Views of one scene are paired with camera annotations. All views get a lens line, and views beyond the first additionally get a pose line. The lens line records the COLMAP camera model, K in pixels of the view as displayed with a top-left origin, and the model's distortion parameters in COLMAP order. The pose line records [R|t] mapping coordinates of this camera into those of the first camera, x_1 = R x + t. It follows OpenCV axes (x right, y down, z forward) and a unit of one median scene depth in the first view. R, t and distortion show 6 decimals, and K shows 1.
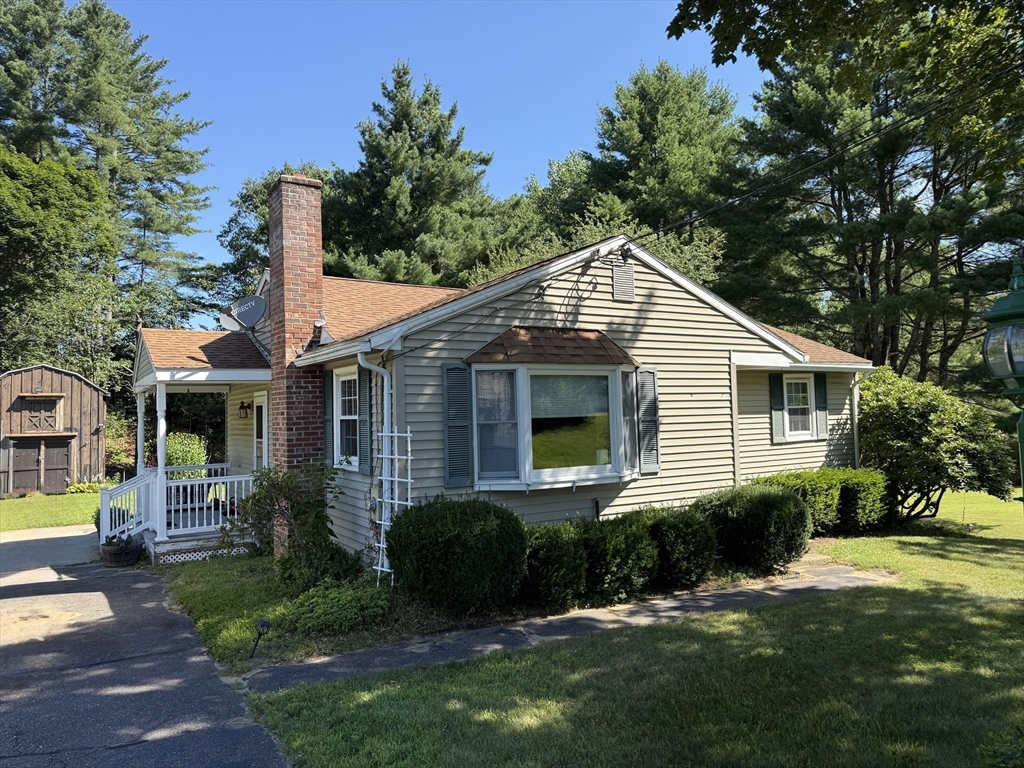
lens RADIAL K [[730.9, 0, 507.9], [0, 730.9, 379.6], [0, 0, 1]] dist [-0.001144, -0.005065]
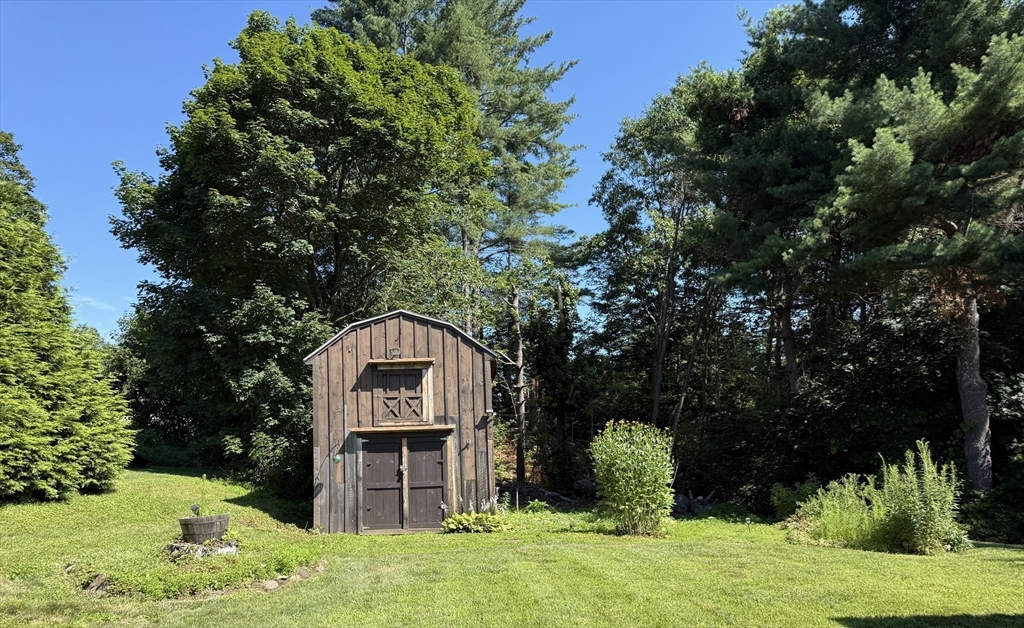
lens RADIAL K [[929.7, 0, 511.6], [0, 929.7, 316.4], [0, 0, 1]] dist [0.007051, -0.000397]
pose [[0.892582, -0.070350, -0.445363, -0.213493], [0.043948, 0.996624, -0.069349, 0.040306], [0.448738, 0.042327, 0.892660, 0.355714]]
